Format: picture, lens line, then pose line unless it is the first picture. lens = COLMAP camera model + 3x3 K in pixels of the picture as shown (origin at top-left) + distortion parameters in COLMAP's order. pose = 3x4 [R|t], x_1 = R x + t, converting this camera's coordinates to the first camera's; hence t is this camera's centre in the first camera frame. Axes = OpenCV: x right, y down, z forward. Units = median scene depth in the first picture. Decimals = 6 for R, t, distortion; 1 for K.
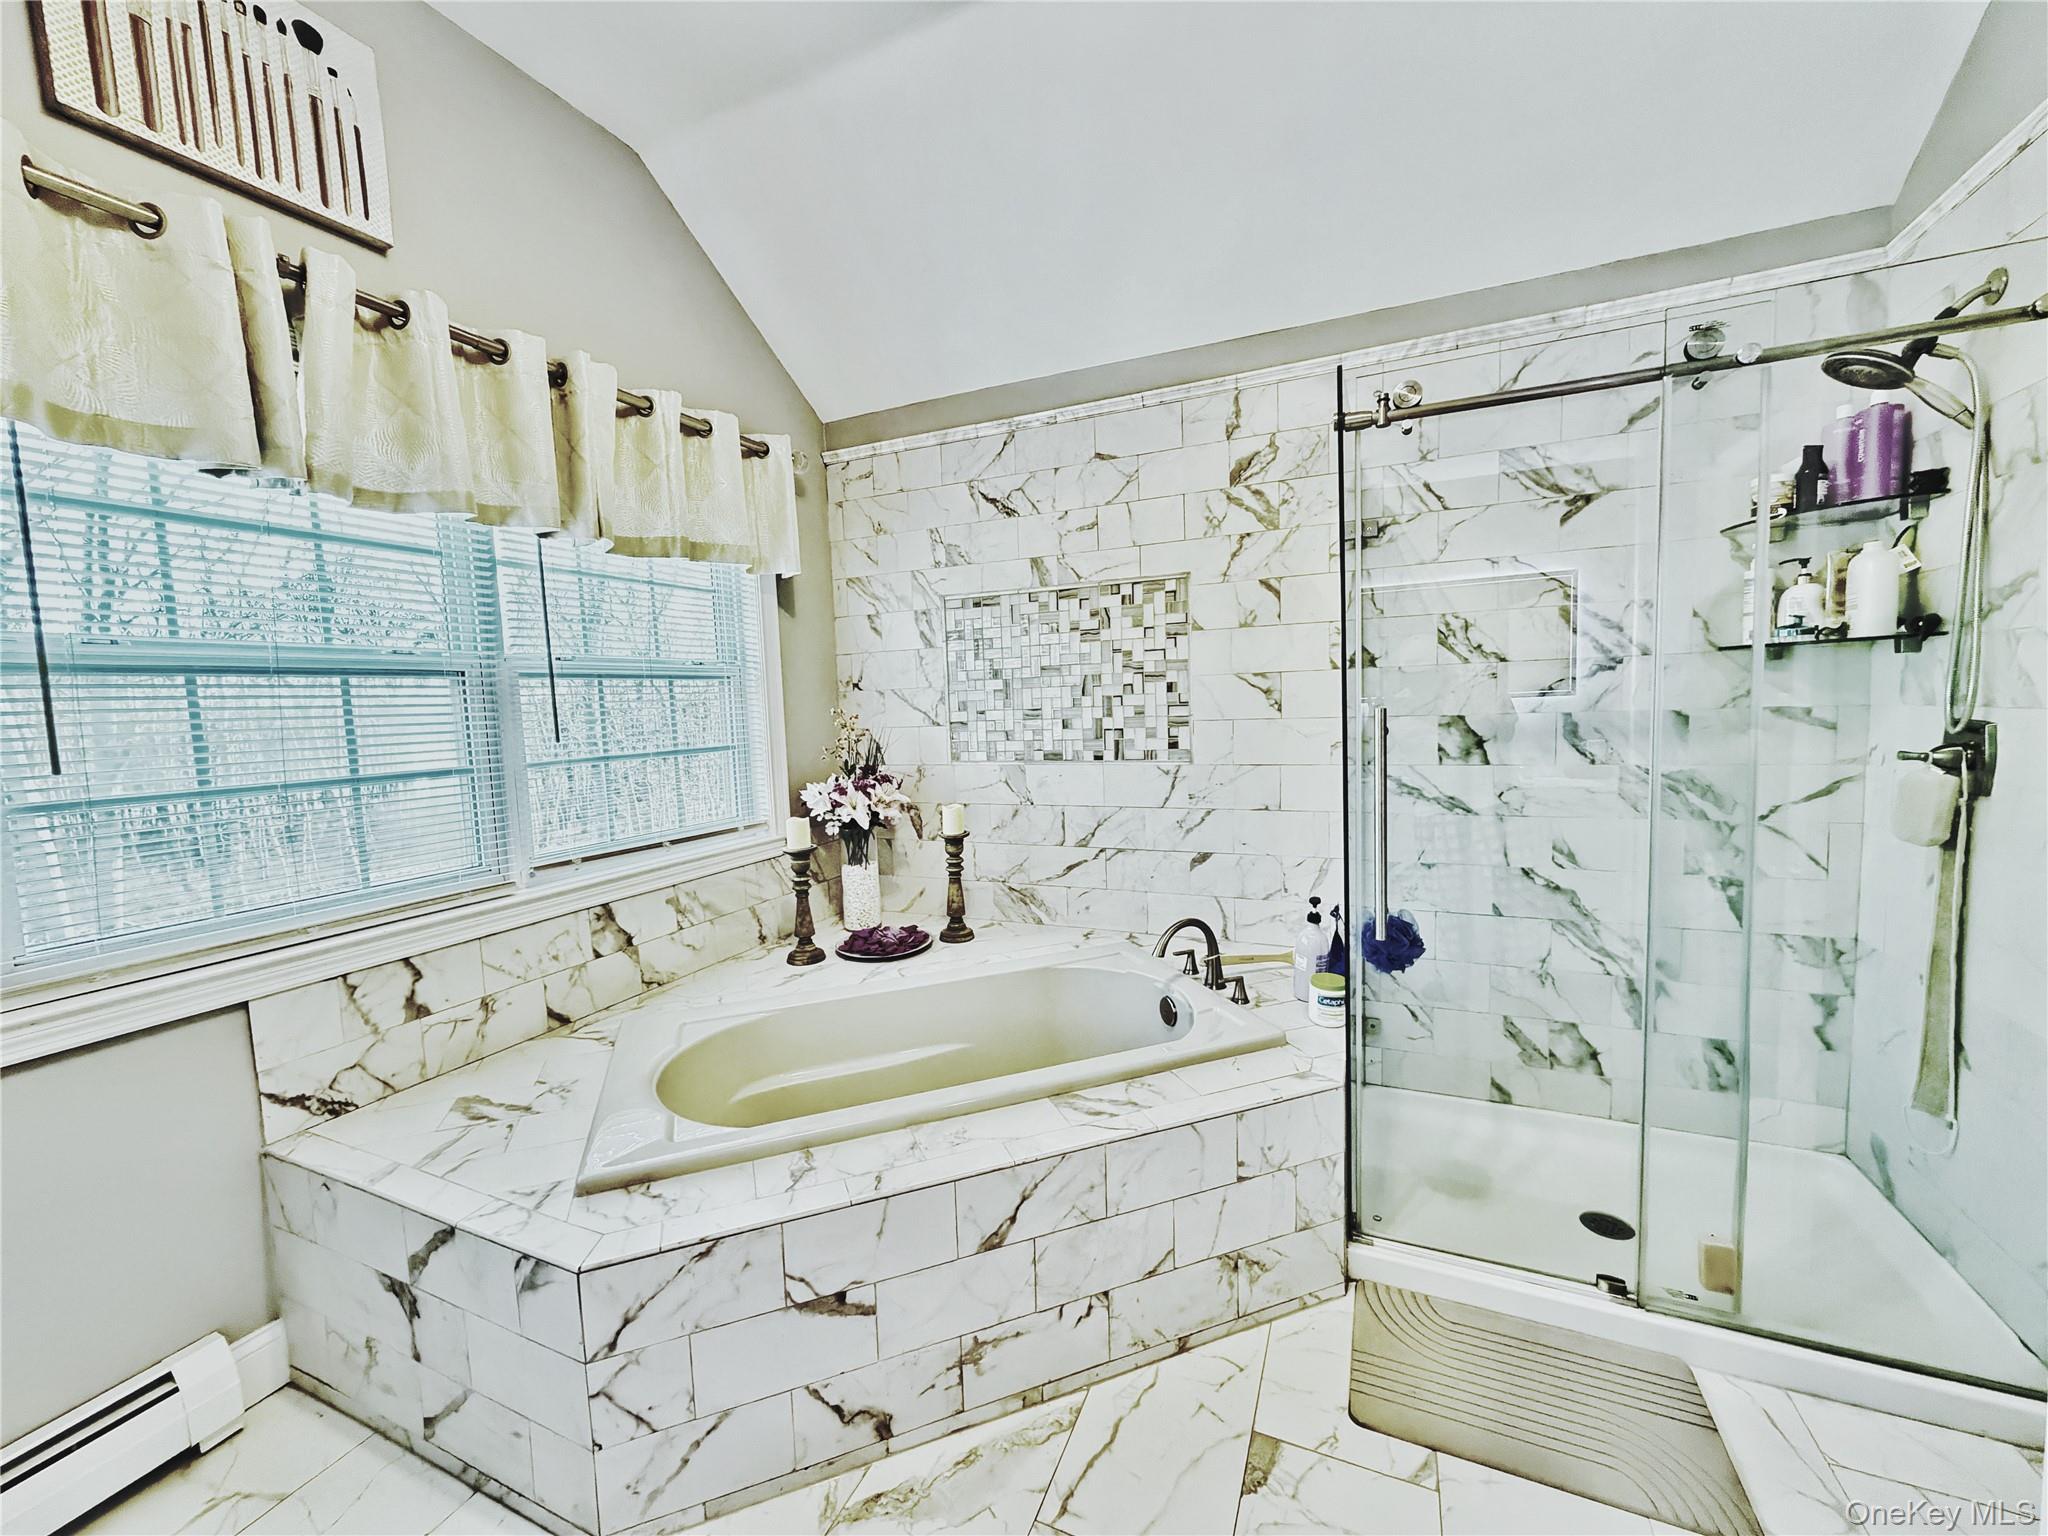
lens RADIAL K [[813.2, 0, 1022.9], [0, 813.2, 770.8], [0, 0, 1]] dist [-0.000591, 0.000064]
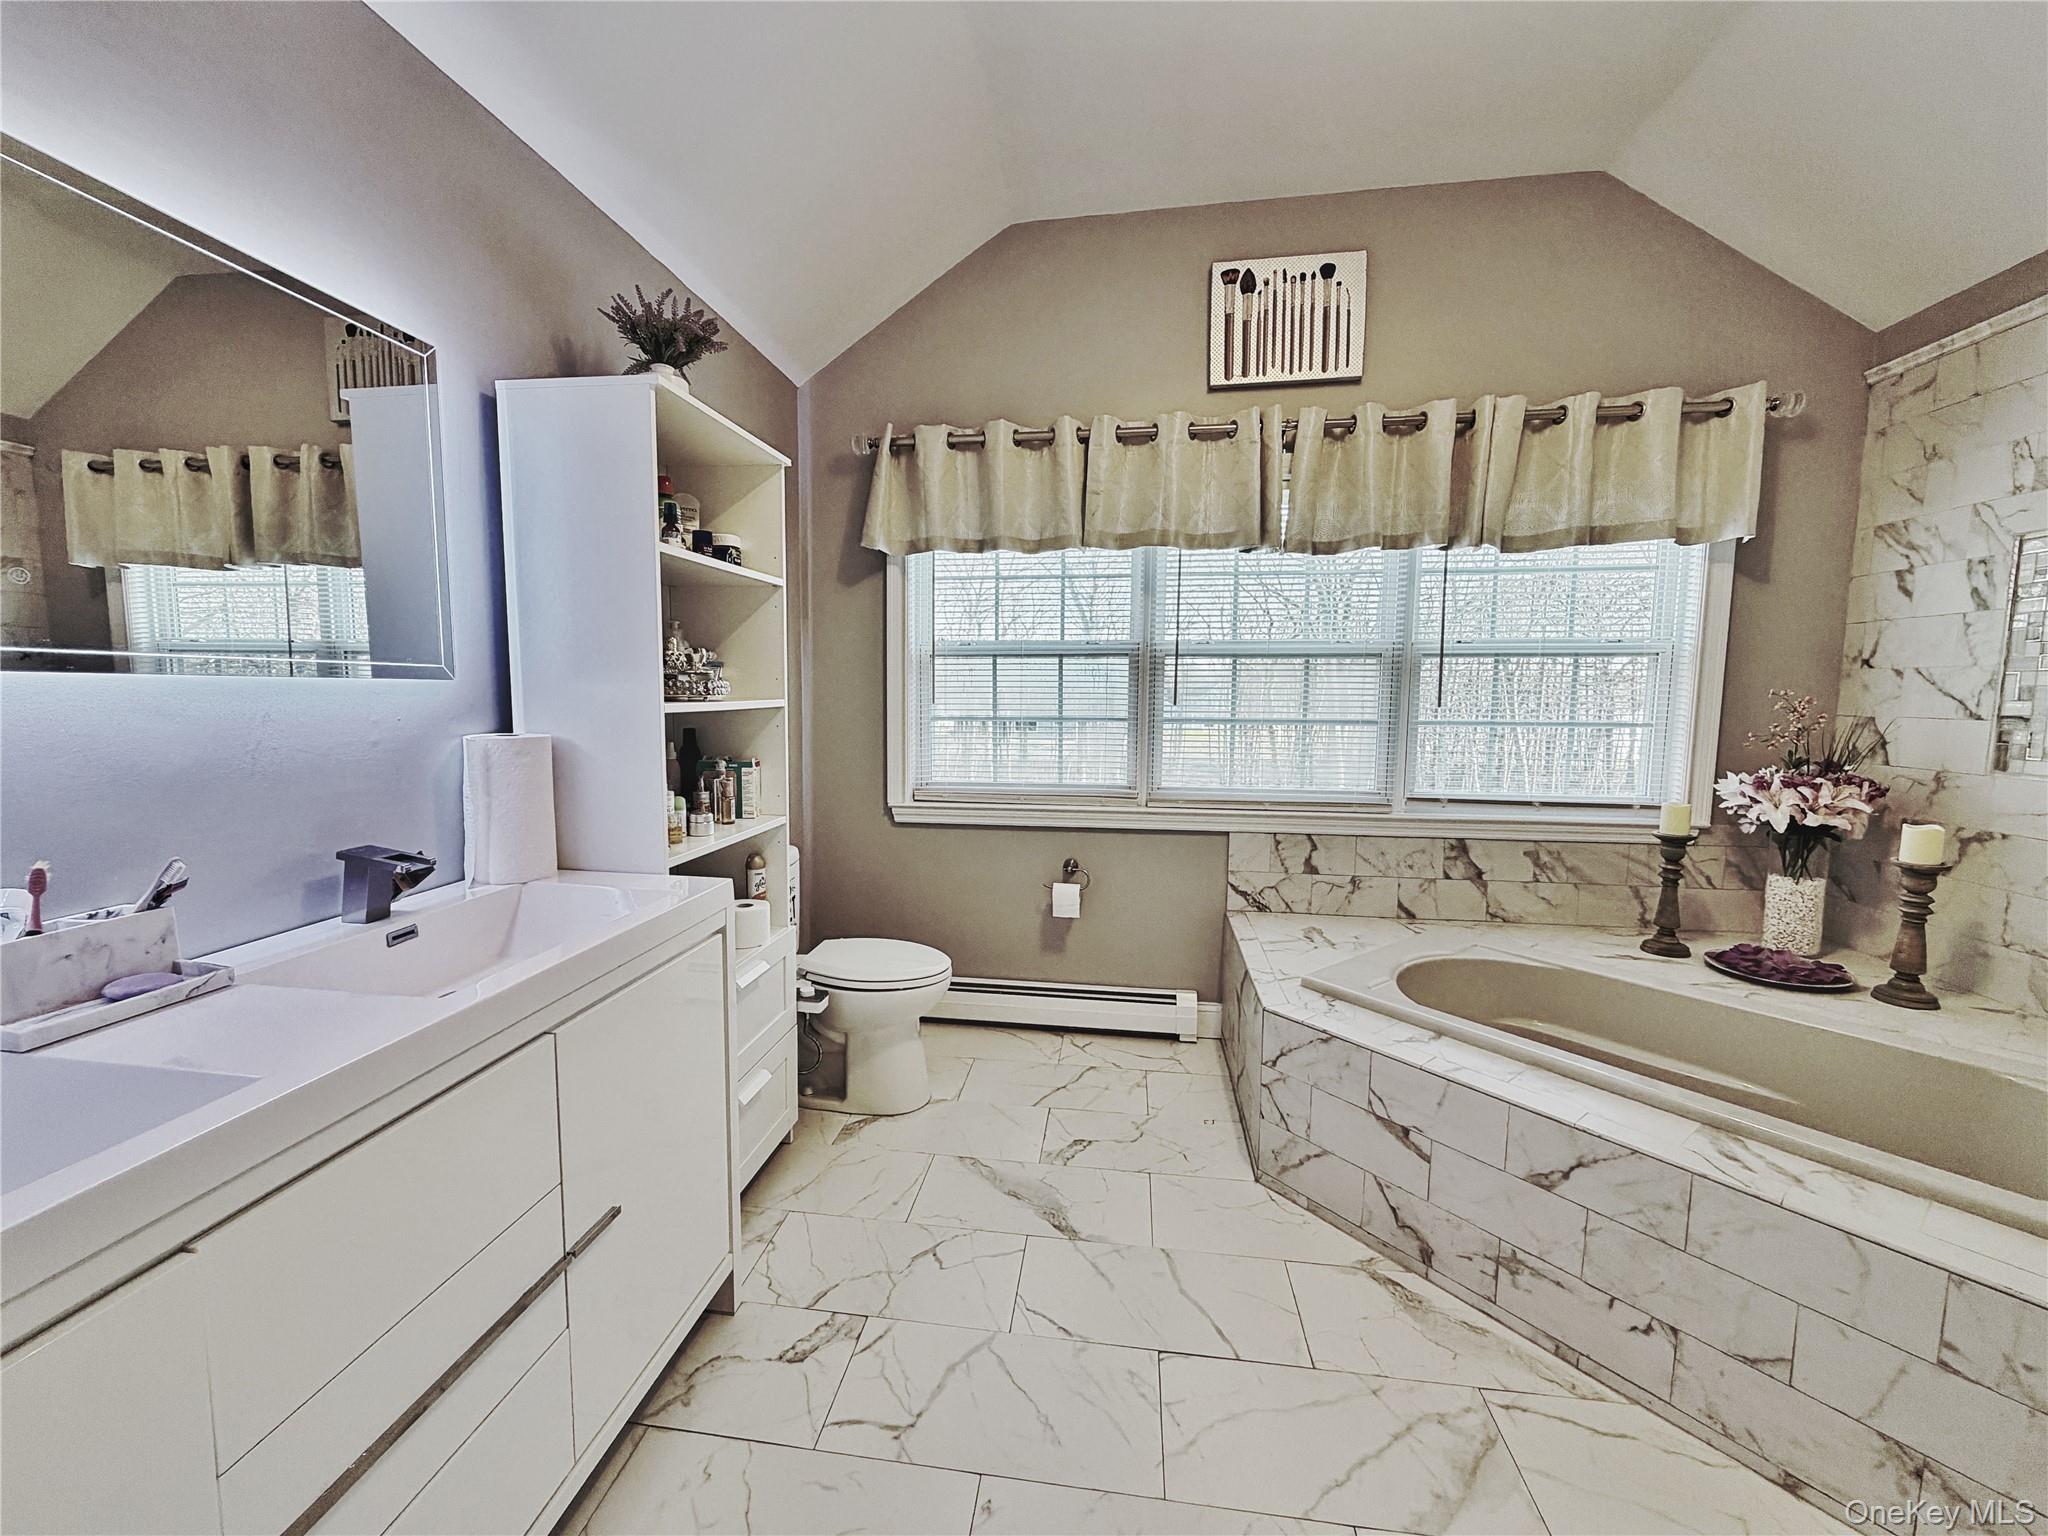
lens RADIAL K [[813.2, 0, 1022.3], [0, 813.2, 764.6], [0, 0, 1]] dist [-0.000591, 0.000064]
pose [[0.282989, 0.125070, -0.950933, 0.487647], [-0.095687, 0.990197, 0.101758, -0.012007], [0.954338, 0.062196, 0.292183, -0.012597]]
